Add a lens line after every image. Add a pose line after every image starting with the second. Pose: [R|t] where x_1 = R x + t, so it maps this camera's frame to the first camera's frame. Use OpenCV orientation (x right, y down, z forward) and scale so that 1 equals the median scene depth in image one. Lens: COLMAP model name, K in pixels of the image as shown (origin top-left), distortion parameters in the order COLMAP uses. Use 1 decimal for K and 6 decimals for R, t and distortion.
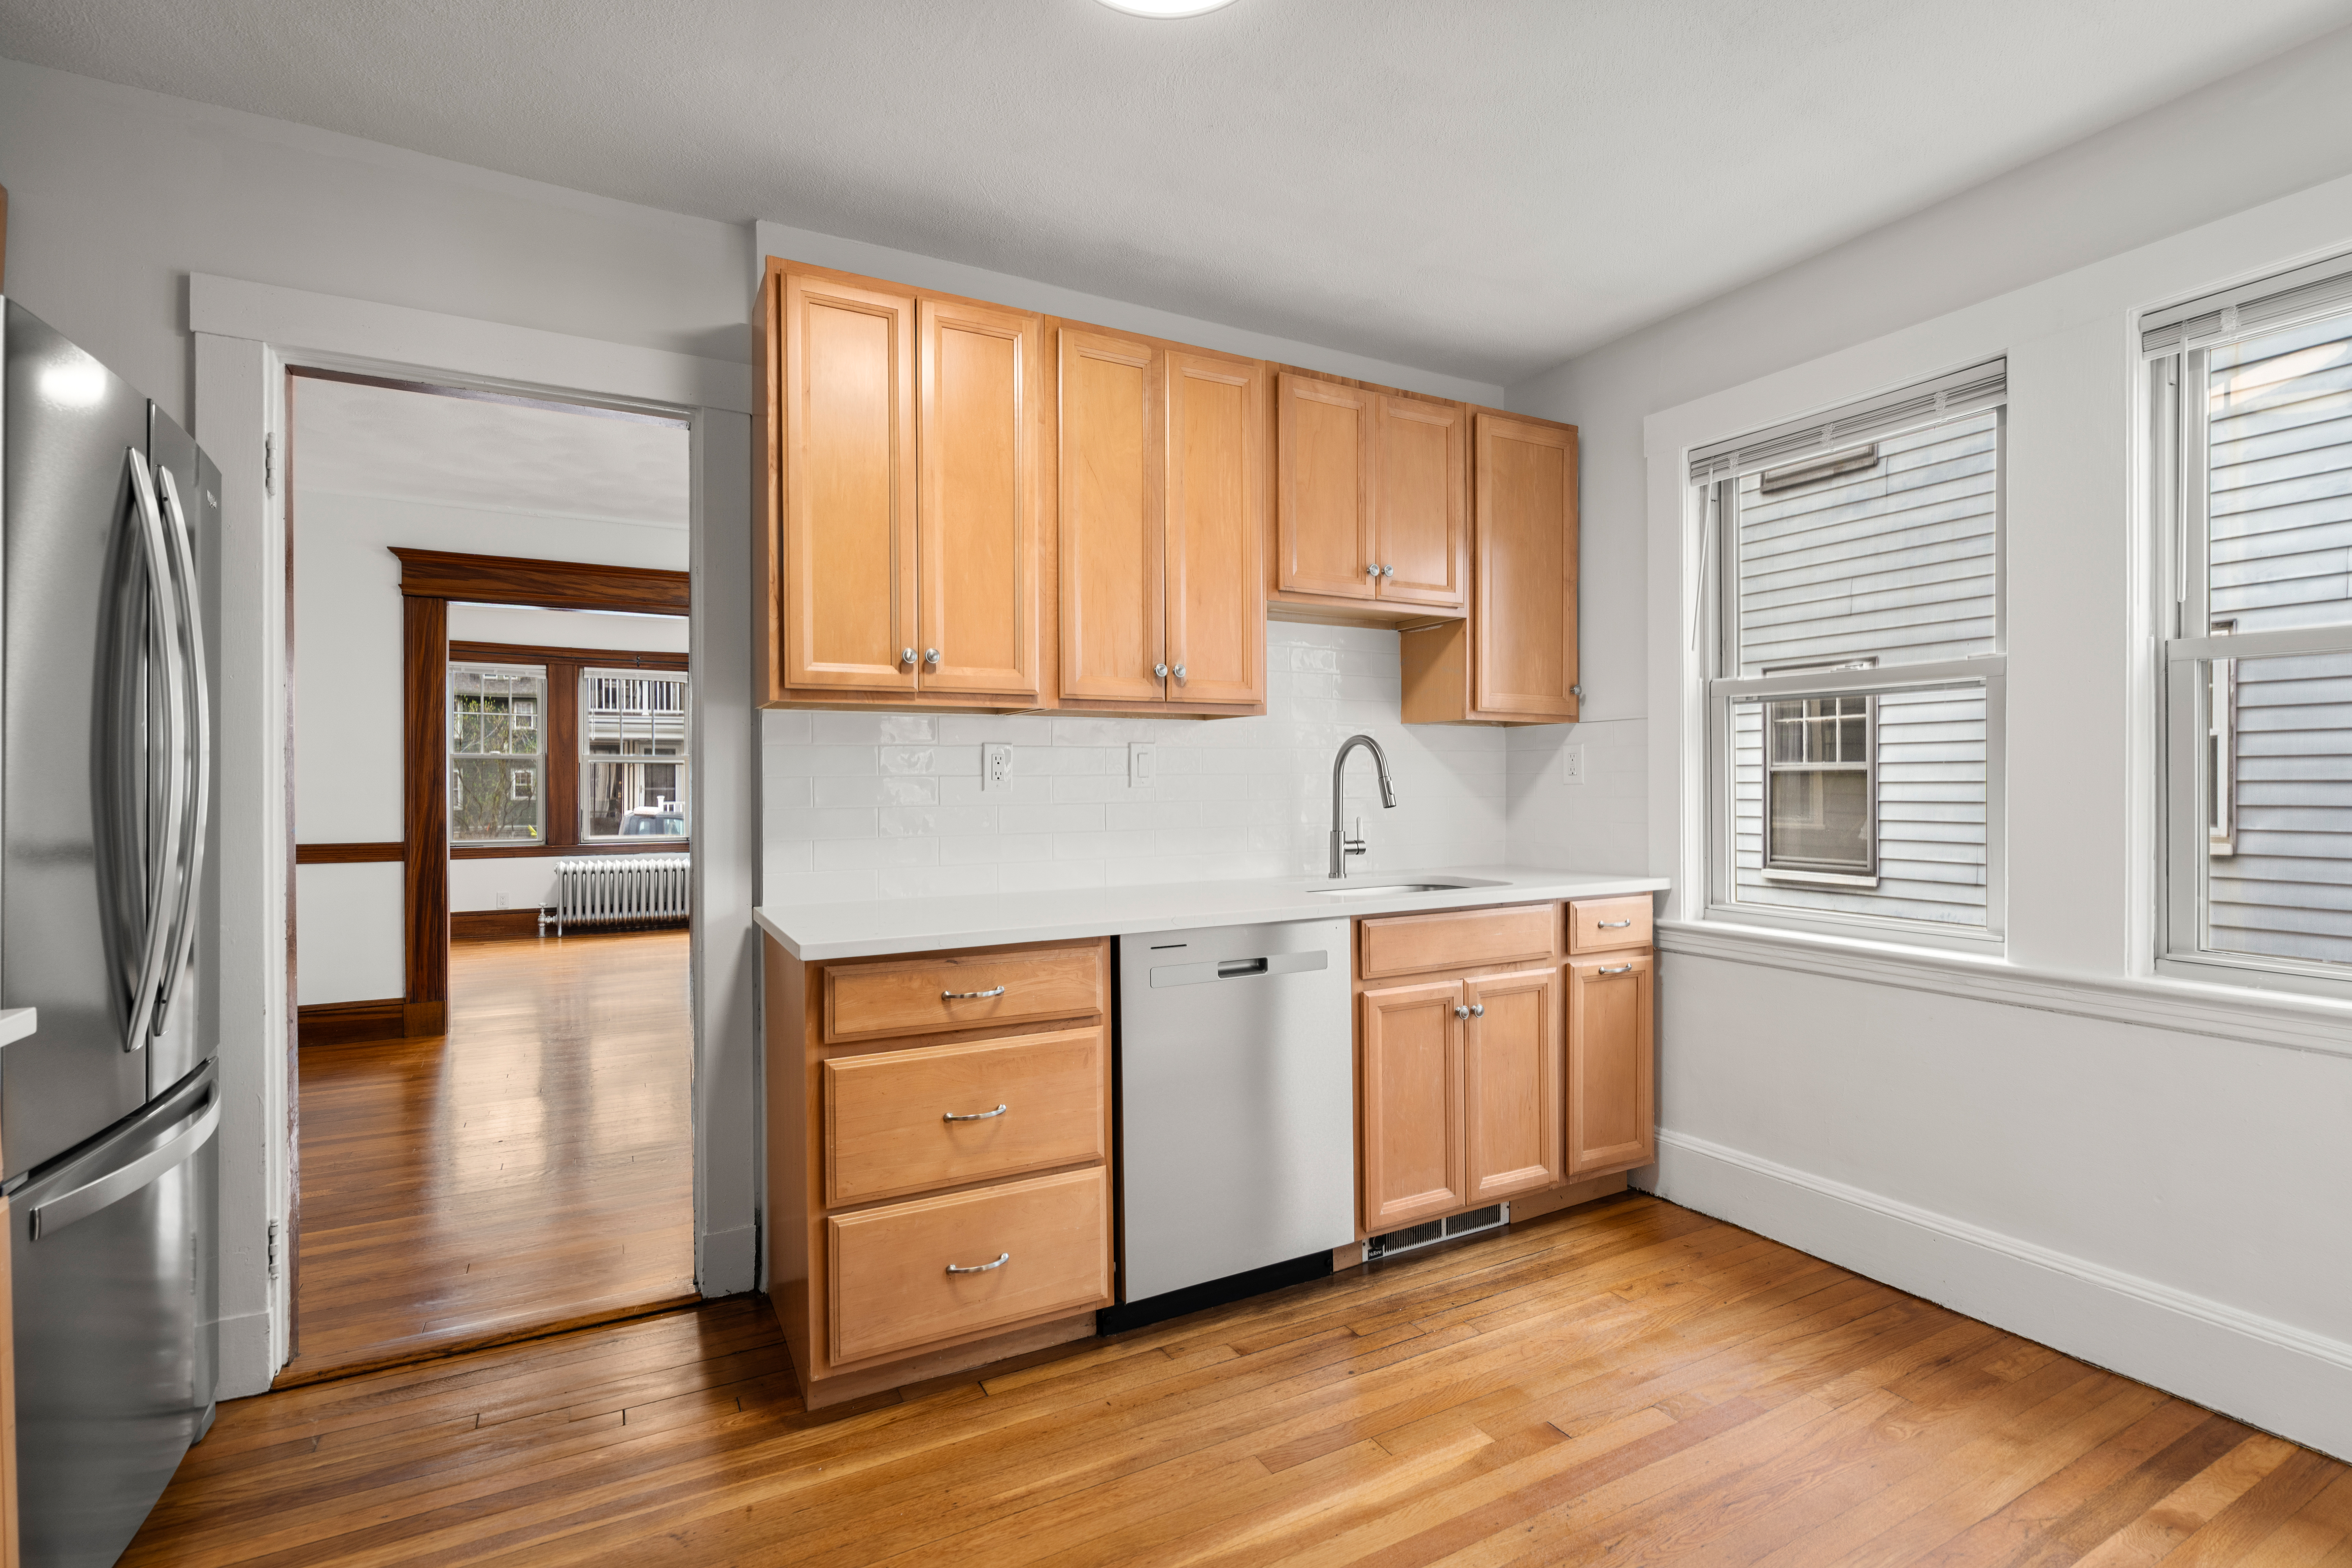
lens RADIAL K [[1061.3, 0, 1176.0], [0, 1061.3, 784.0], [0, 0, 1]] dist [-0.003443, -0.000104]
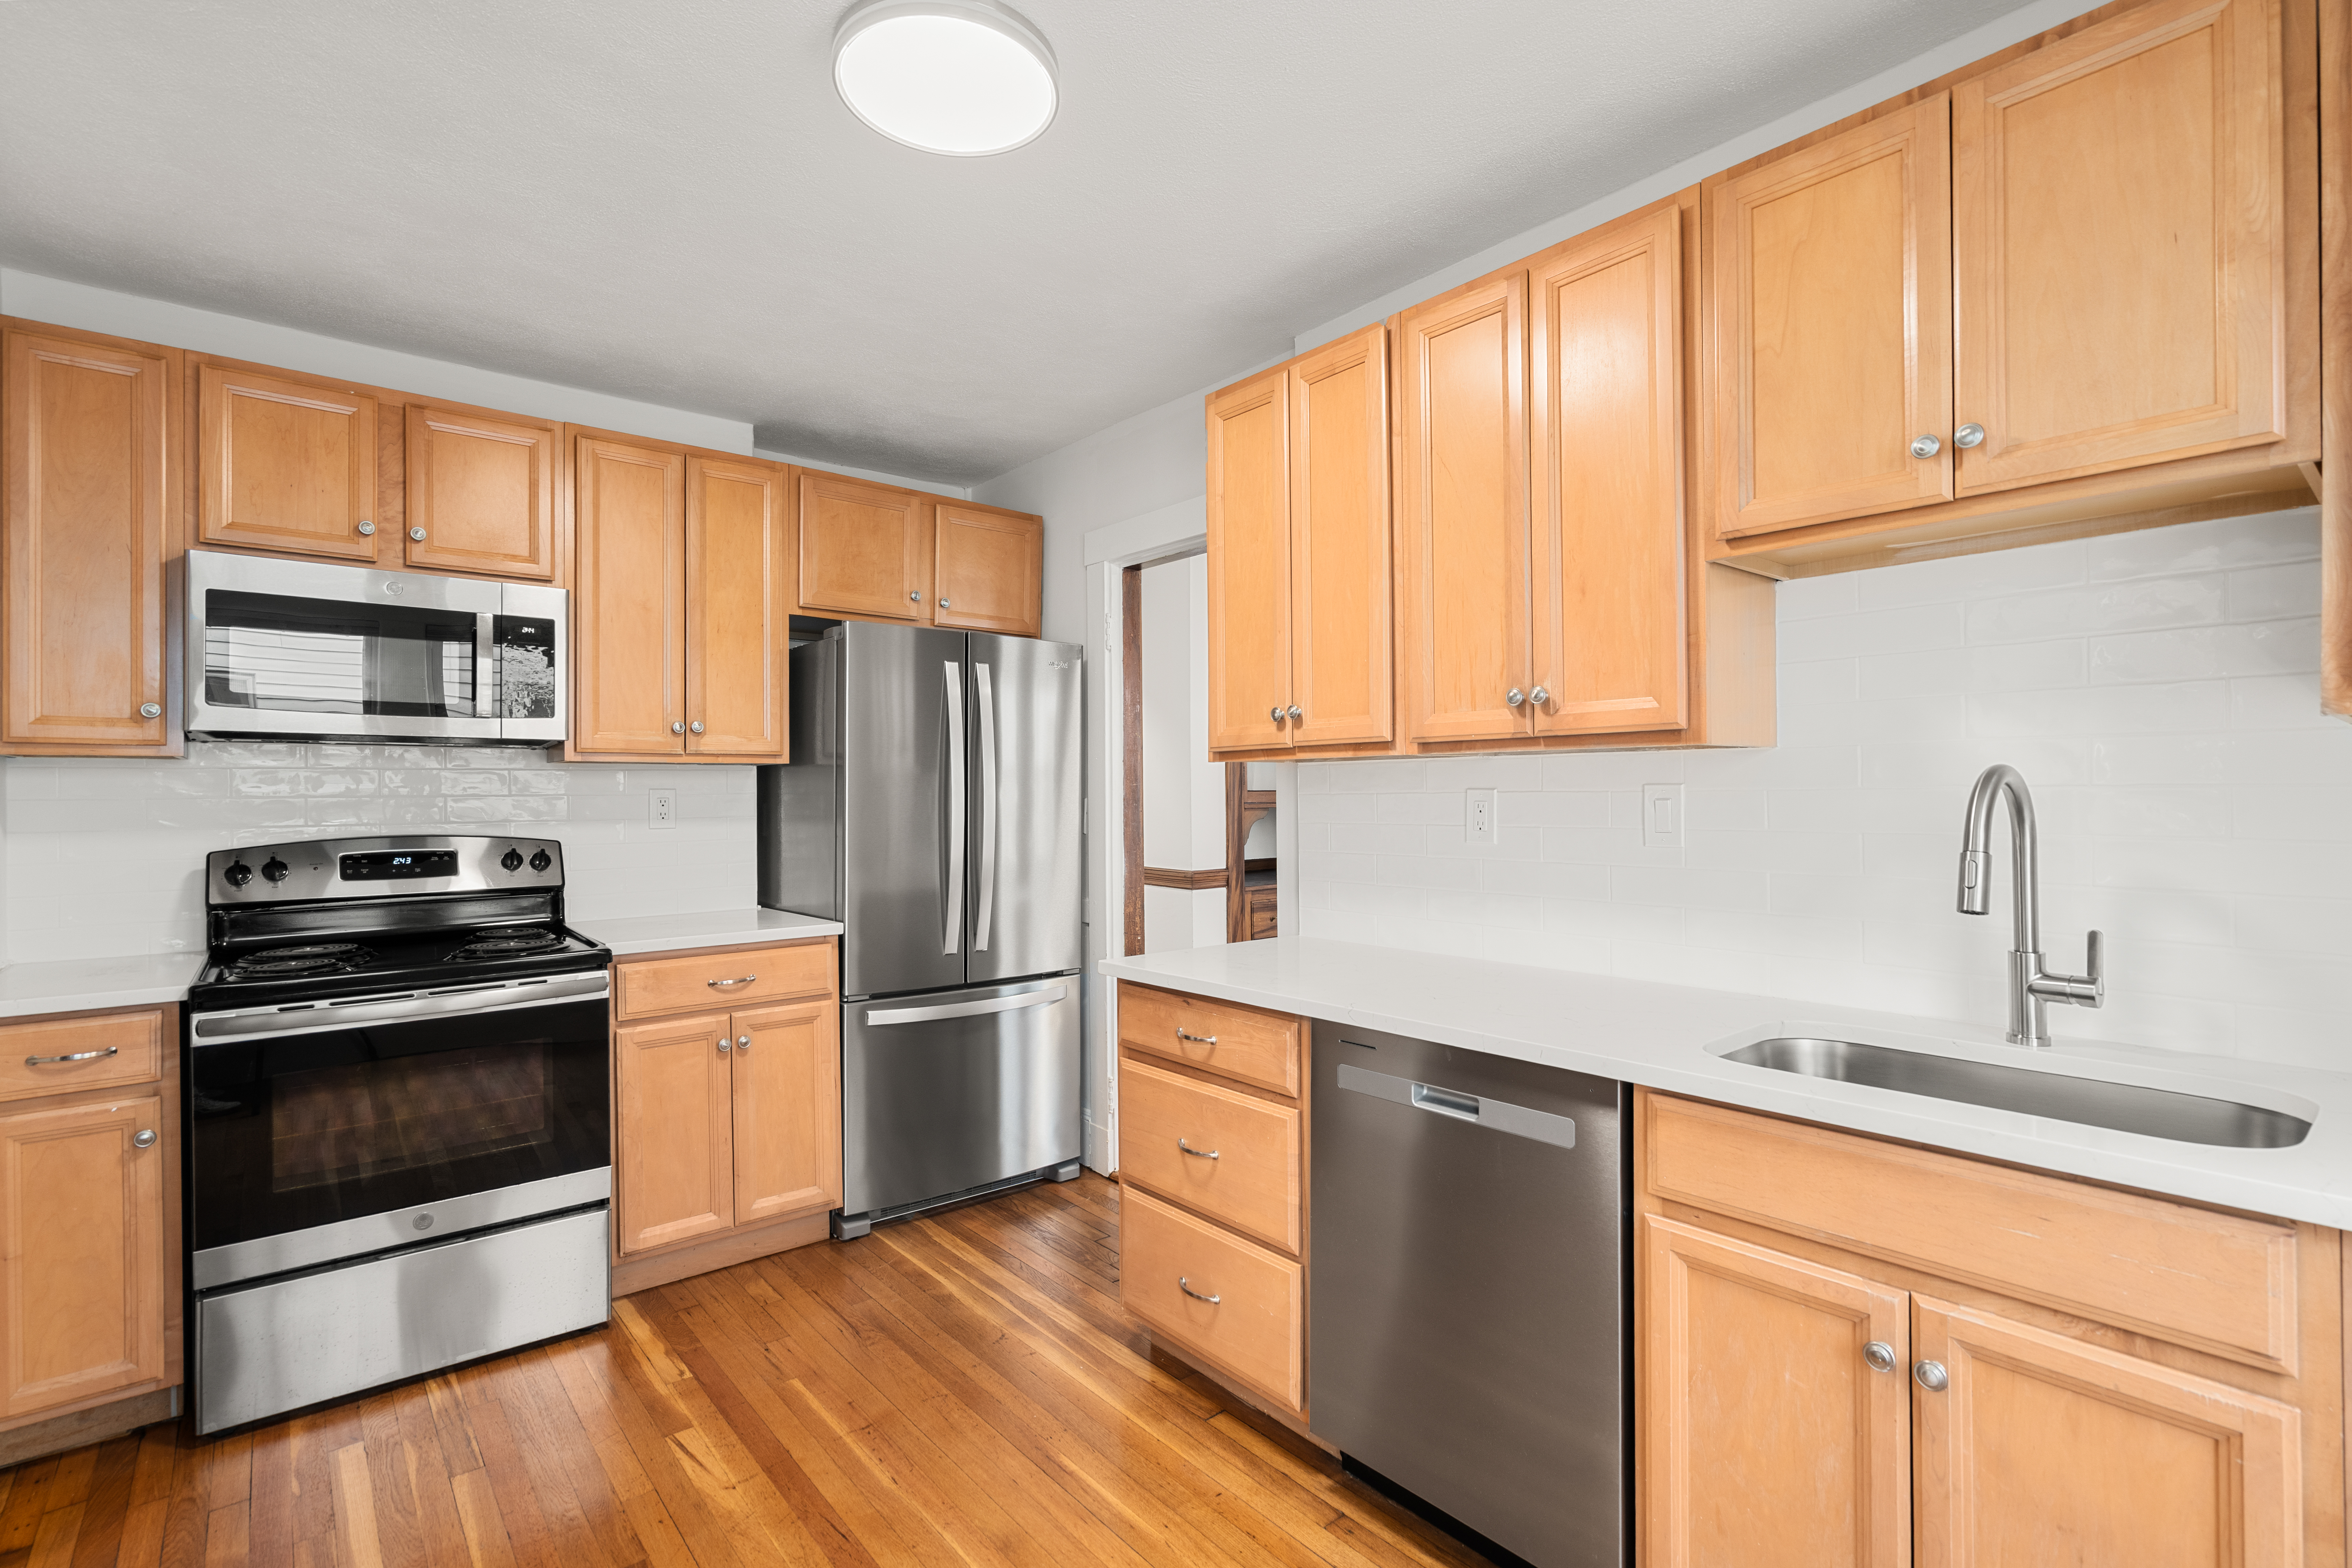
lens RADIAL K [[1067.1, 0, 1177.7], [0, 1067.1, 796.0], [0, 0, 1]] dist [-0.005242, 0.005268]
pose [[0.212173, 0.005278, -0.977218, 0.790937], [0.002947, 0.999977, 0.006041, -0.047241], [0.977228, -0.004161, 0.212153, 0.698752]]
